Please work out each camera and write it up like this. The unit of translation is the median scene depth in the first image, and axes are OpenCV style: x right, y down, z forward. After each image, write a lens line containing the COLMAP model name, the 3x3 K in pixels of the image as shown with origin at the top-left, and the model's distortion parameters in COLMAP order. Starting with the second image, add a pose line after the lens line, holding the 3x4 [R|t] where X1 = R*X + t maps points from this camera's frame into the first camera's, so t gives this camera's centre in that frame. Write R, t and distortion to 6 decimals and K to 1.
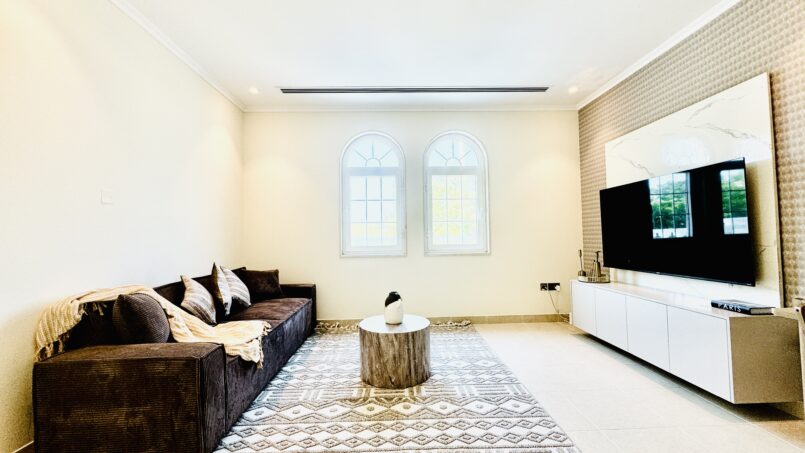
lens RADIAL K [[321.1, 0, 403.0], [0, 321.1, 224.8], [0, 0, 1]] dist [-0.003284, 0.000214]
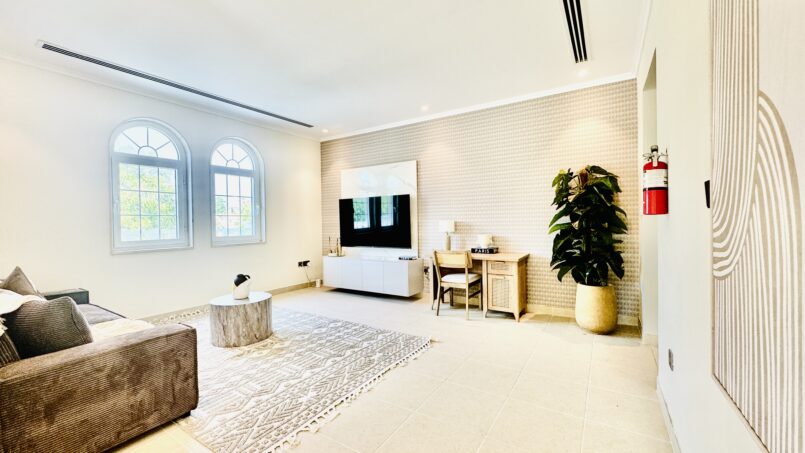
lens RADIAL K [[321.1, 0, 403.0], [0, 321.1, 224.8], [0, 0, 1]] dist [-0.003284, 0.000214]
pose [[0.561607, -0.003316, 0.827397, -0.753166], [-0.022203, 0.999571, 0.019077, -0.024801], [-0.827106, -0.029085, 0.561293, -0.241331]]
